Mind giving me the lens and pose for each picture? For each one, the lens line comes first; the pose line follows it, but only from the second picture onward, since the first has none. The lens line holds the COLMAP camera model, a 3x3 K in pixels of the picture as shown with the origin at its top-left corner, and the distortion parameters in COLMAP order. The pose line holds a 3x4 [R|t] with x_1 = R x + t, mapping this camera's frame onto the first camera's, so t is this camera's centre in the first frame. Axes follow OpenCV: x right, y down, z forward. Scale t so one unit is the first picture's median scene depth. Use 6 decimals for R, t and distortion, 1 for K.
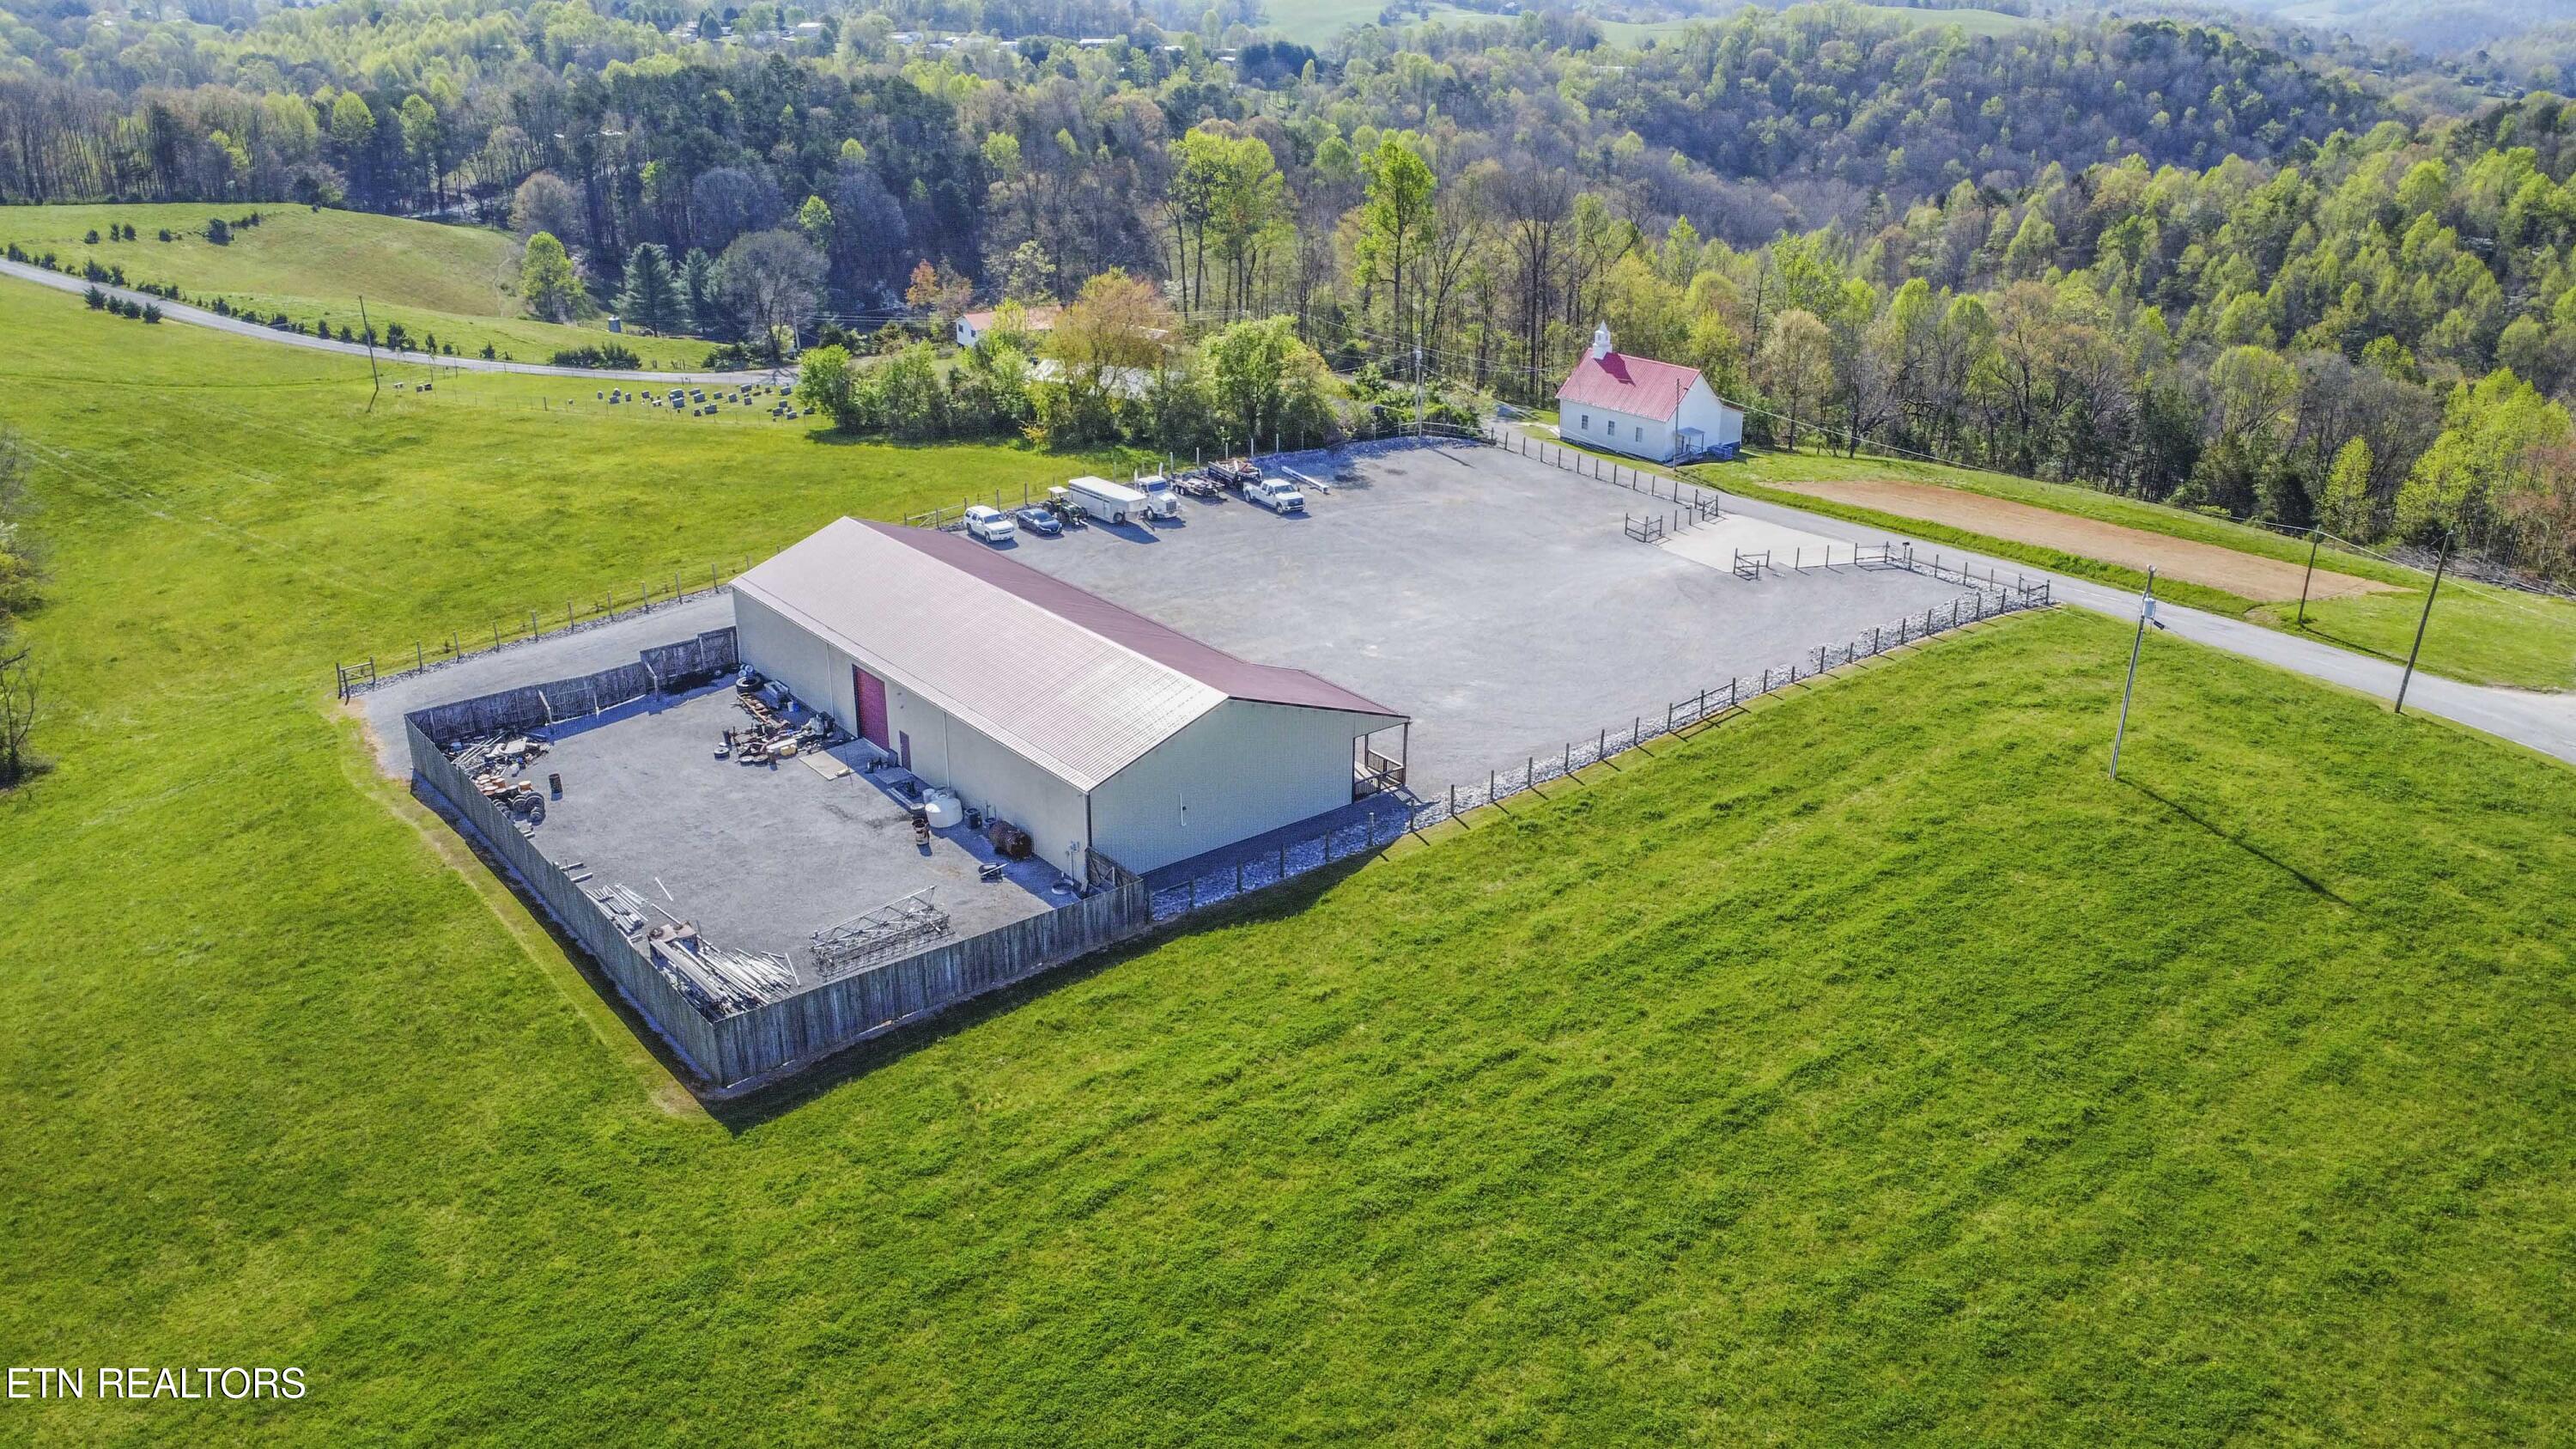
lens RADIAL K [[1882.8, 0, 1279.7], [0, 1882.8, 802.9], [0, 0, 1]] dist [-0.120290, 0.150324]
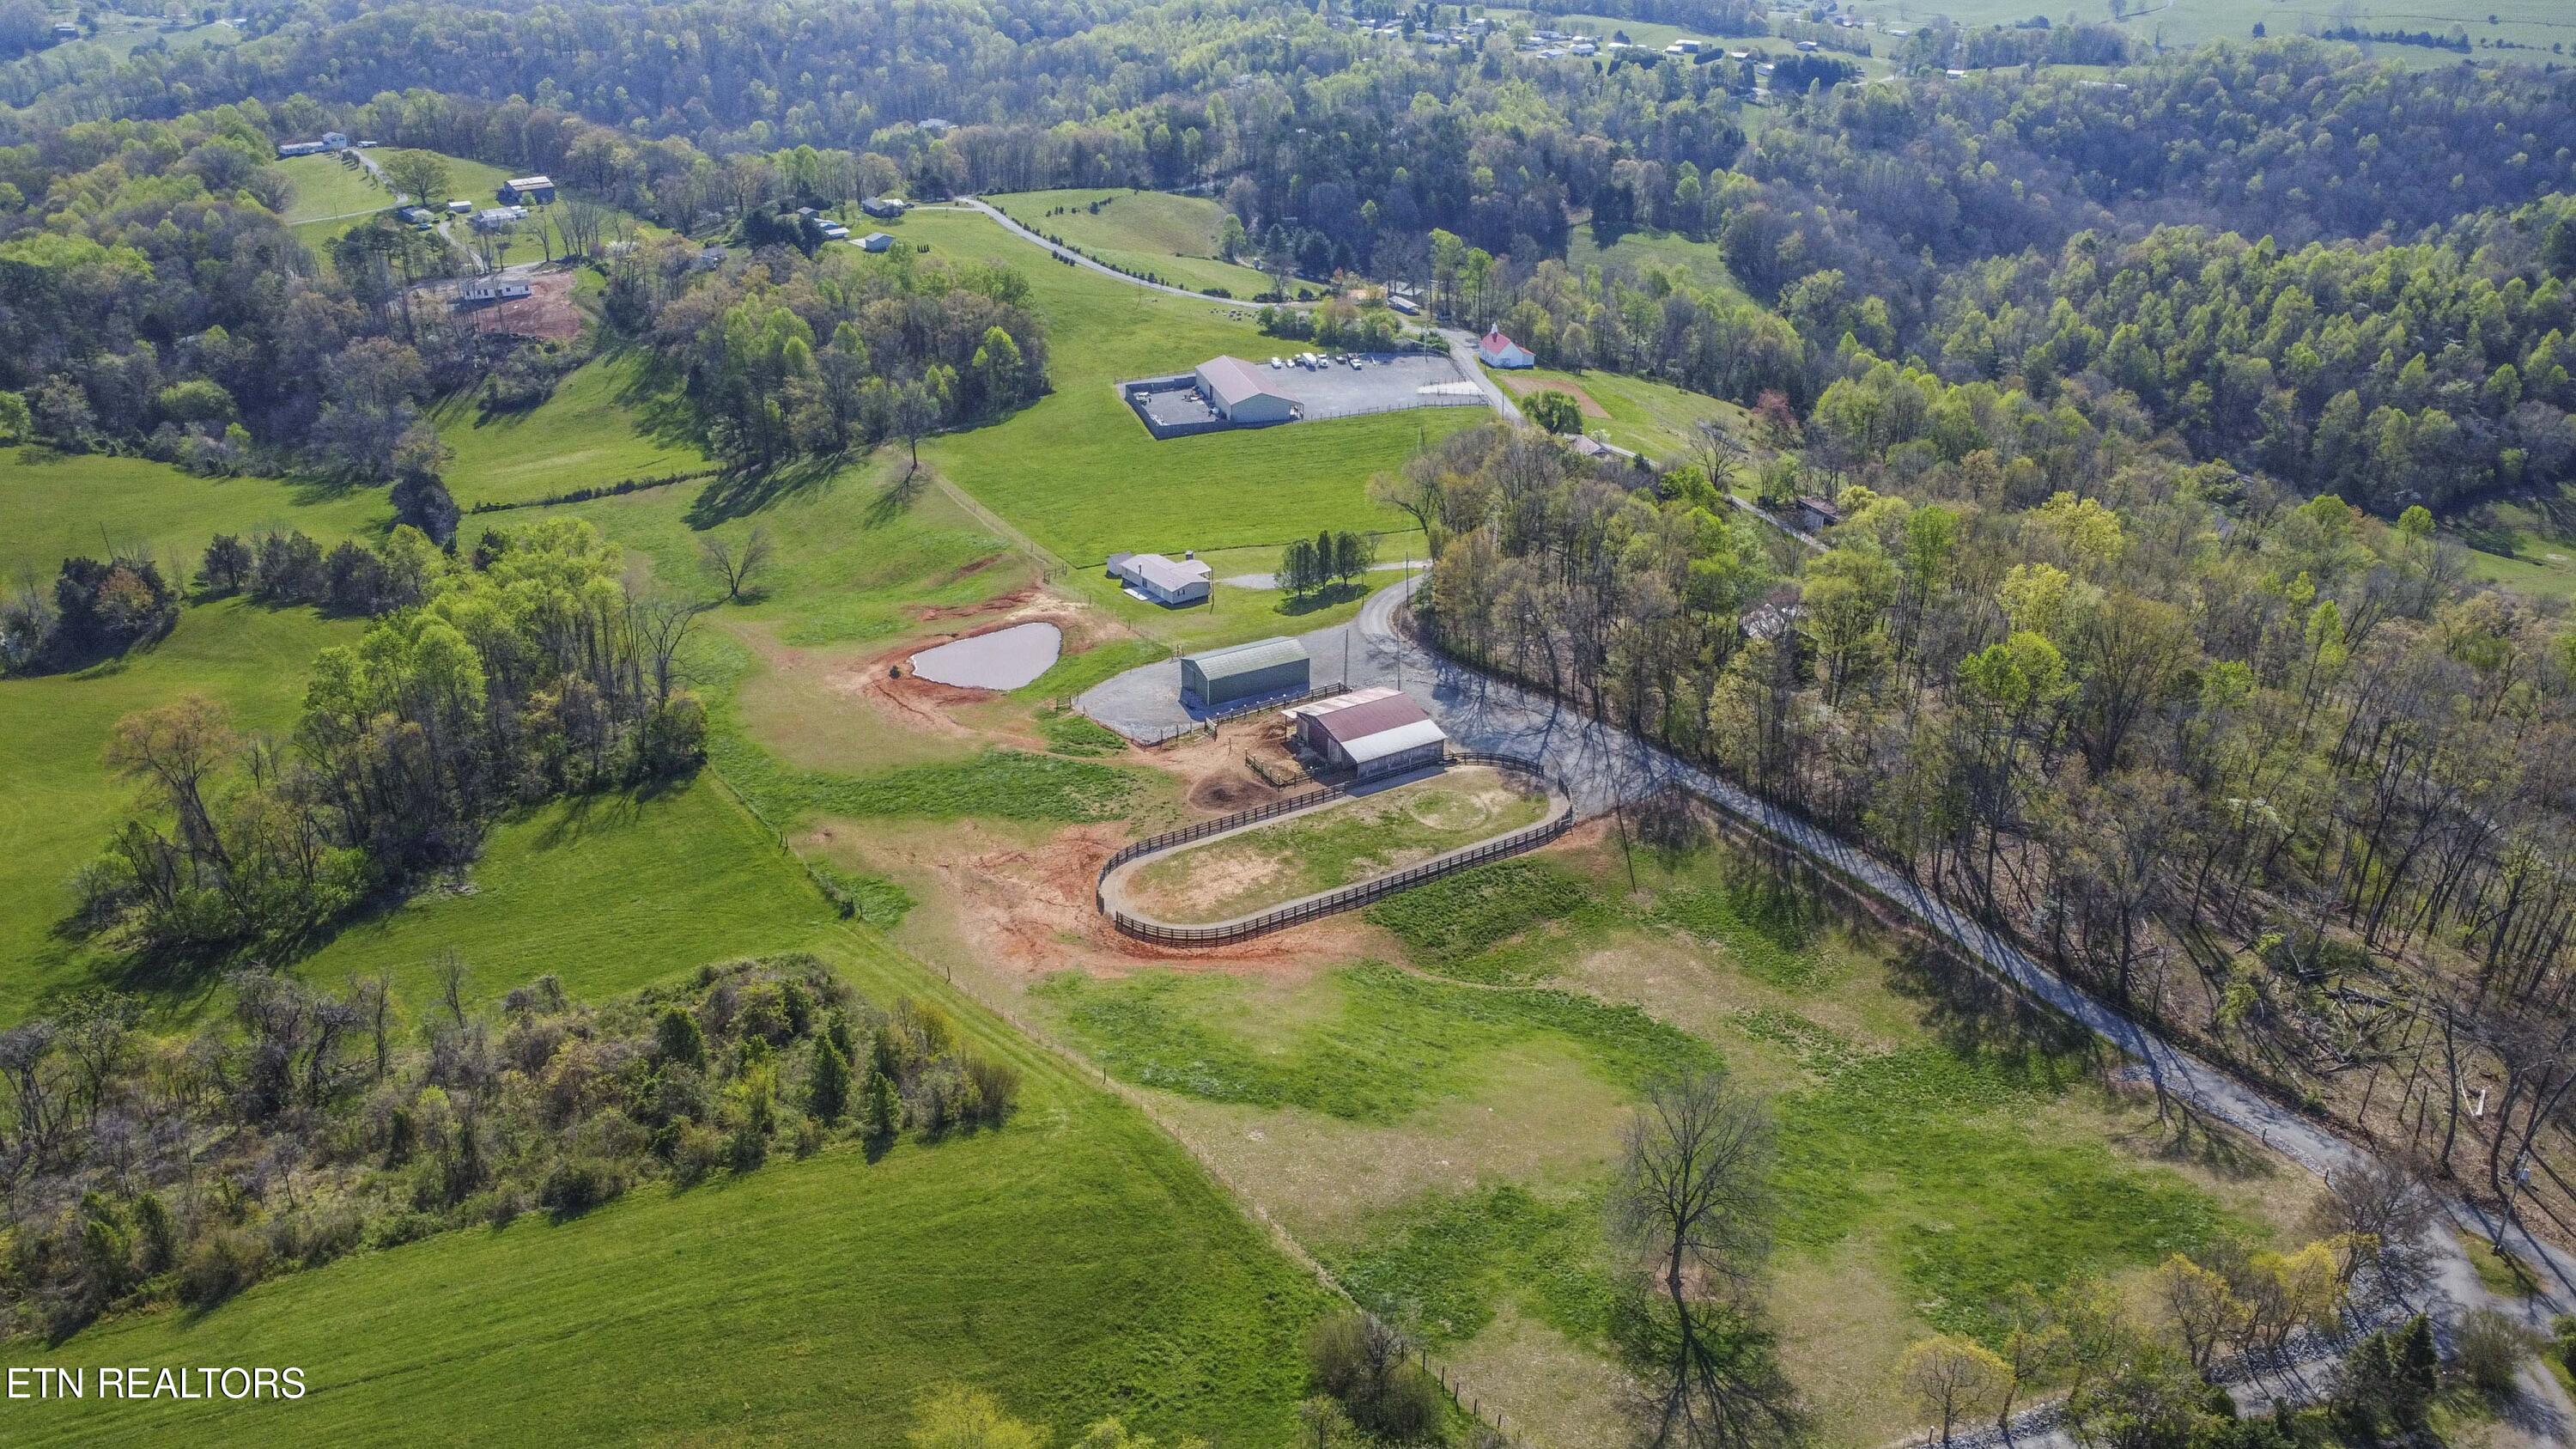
lens RADIAL K [[1882.8, 0, 1279.7], [0, 1882.8, 802.9], [0, 0, 1]] dist [-0.120290, 0.150324]
pose [[0.920264, 0.182995, -0.345871, 0.541637], [-0.160988, 0.982698, 0.091588, 0.155311], [0.356647, -0.028604, 0.933801, -1.047727]]
